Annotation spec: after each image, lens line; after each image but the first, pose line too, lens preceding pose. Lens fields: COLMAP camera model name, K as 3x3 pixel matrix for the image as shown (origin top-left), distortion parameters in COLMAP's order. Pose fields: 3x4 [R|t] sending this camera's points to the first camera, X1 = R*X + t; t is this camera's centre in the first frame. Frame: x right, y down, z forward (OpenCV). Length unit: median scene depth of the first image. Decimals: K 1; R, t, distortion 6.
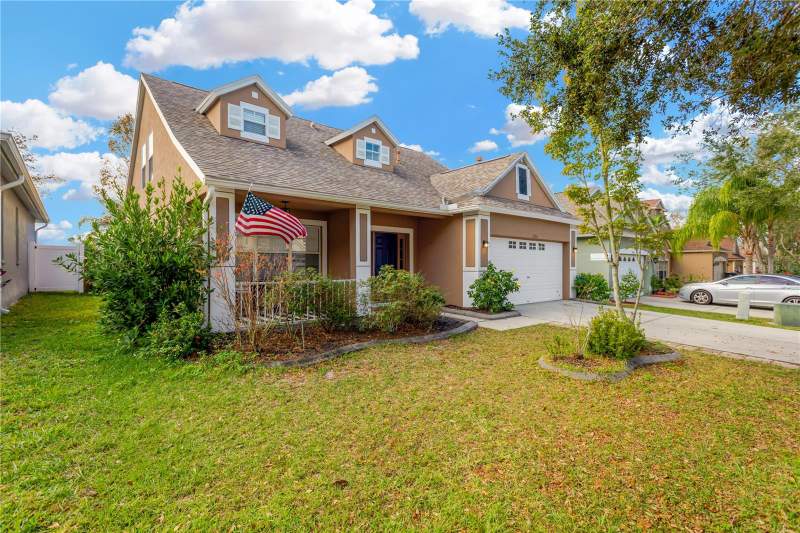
lens RADIAL K [[371.0, 0, 405.4], [0, 371.0, 264.6], [0, 0, 1]] dist [0.017587, -0.000109]
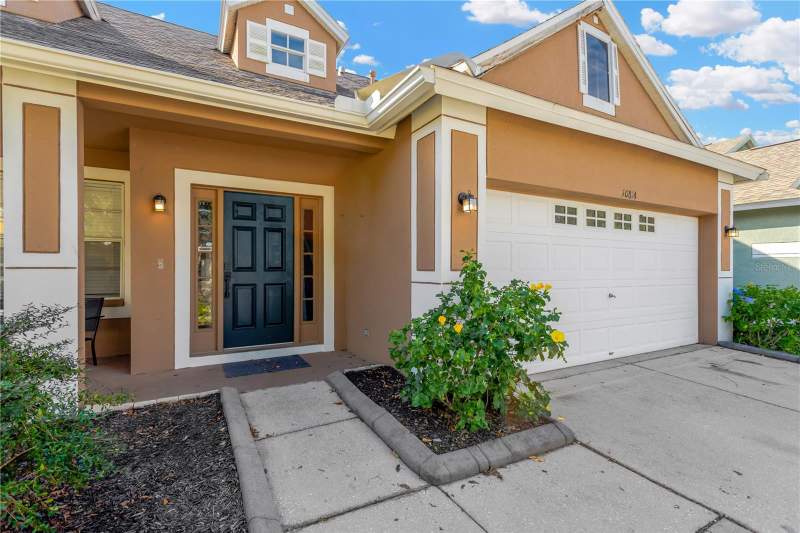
lens RADIAL K [[371.0, 0, 399.9], [0, 371.0, 264.8], [0, 0, 1]] dist [0.017587, -0.000109]
pose [[0.975958, 0.001874, -0.217950, 0.188376], [-0.002406, 0.999995, -0.002178, 0.001028], [0.217945, 0.002650, 0.975957, 0.534371]]
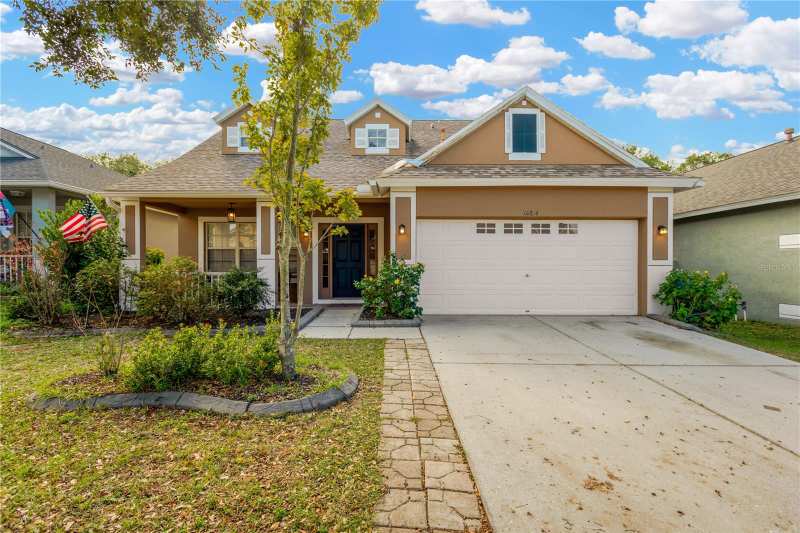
lens RADIAL K [[371.0, 0, 406.2], [0, 371.0, 268.3], [0, 0, 1]] dist [0.017587, -0.000109]
pose [[0.765218, 0.004145, -0.643758, 0.585397], [0.001779, 0.999962, 0.008553, 0.014782], [0.643769, -0.007690, 0.765181, 0.341755]]
